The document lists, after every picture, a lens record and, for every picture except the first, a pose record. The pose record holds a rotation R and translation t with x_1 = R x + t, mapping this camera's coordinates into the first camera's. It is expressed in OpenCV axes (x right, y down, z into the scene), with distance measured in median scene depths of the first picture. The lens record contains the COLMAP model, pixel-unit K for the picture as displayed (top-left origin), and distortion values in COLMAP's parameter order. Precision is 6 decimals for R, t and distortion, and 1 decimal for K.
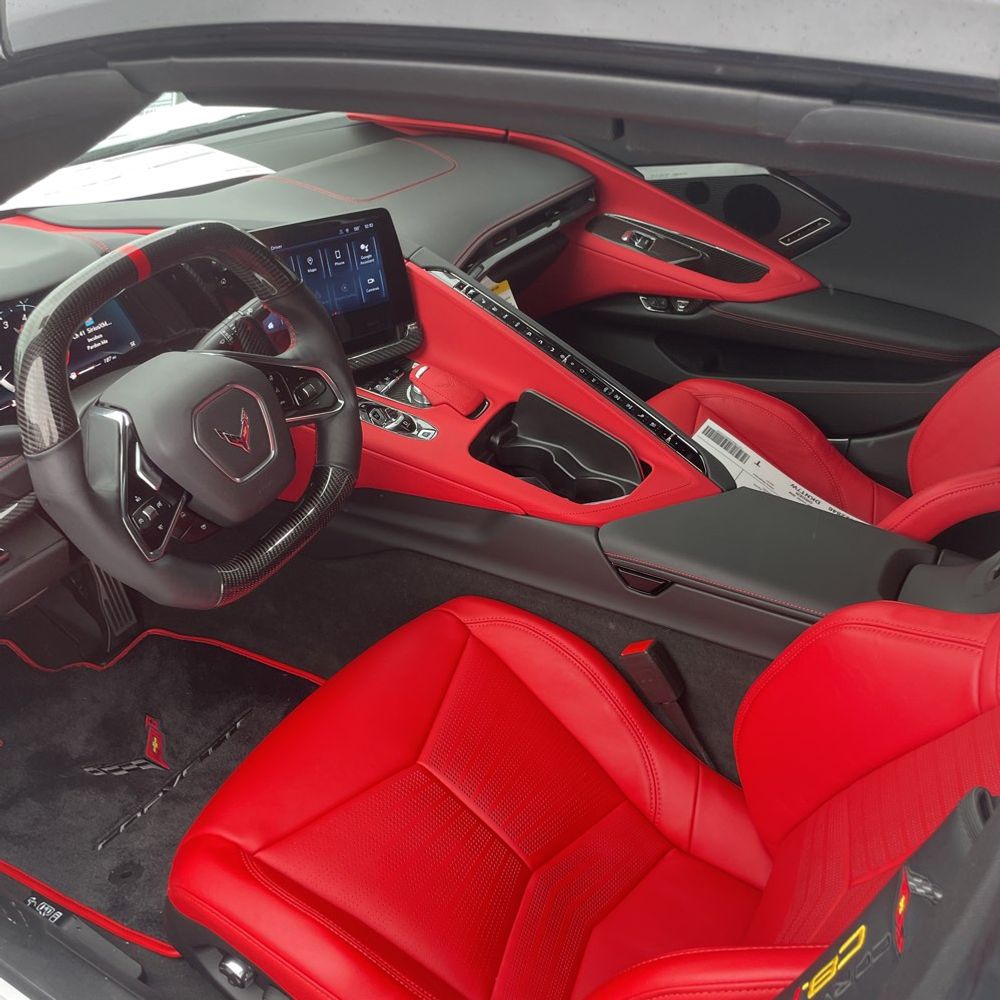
lens RADIAL K [[1005.6, 0, 491.3], [0, 1005.6, 496.0], [0, 0, 1]] dist [0.099481, -0.130697]
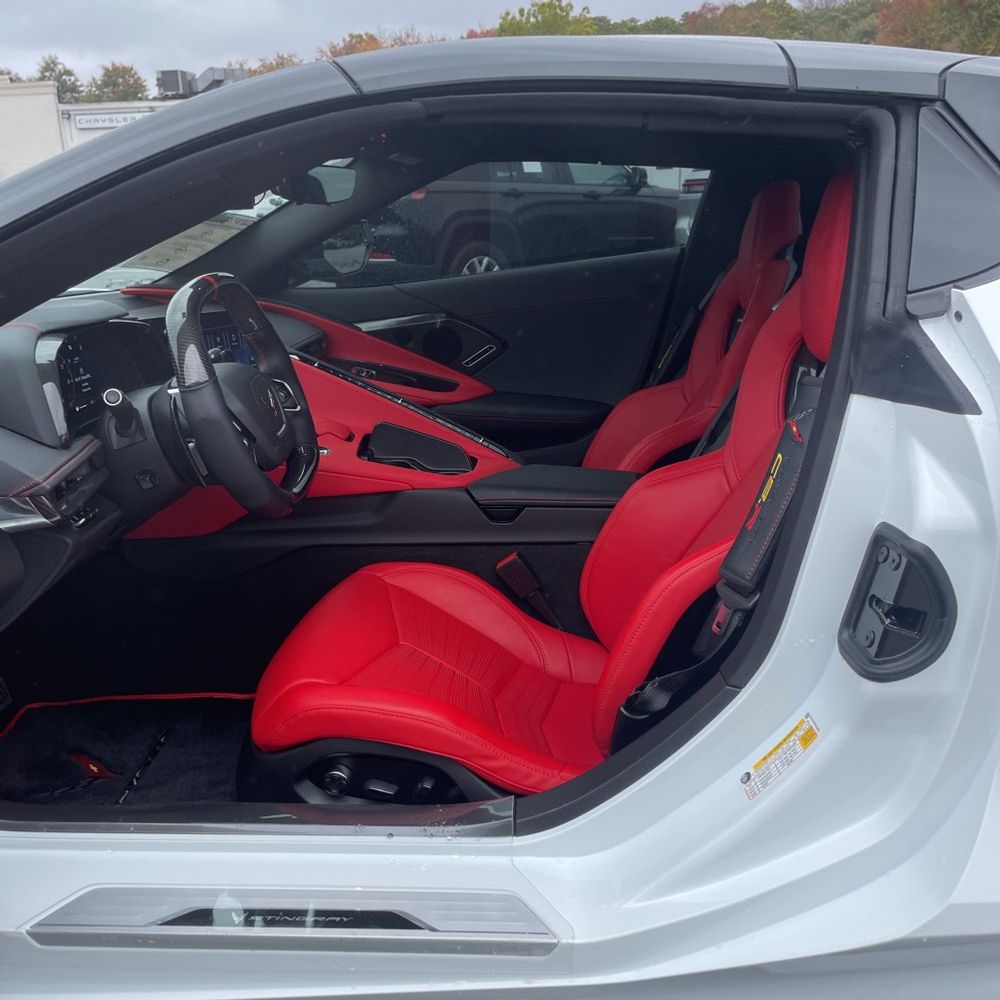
lens RADIAL K [[1014.4, 0, 484.0], [0, 1014.4, 477.6], [0, 0, 1]] dist [0.111871, -0.153096]
pose [[0.875982, -0.081305, 0.475441, -0.534008], [0.221518, 0.943407, -0.246807, 0.362987], [-0.428468, 0.321517, 0.844418, -0.261647]]
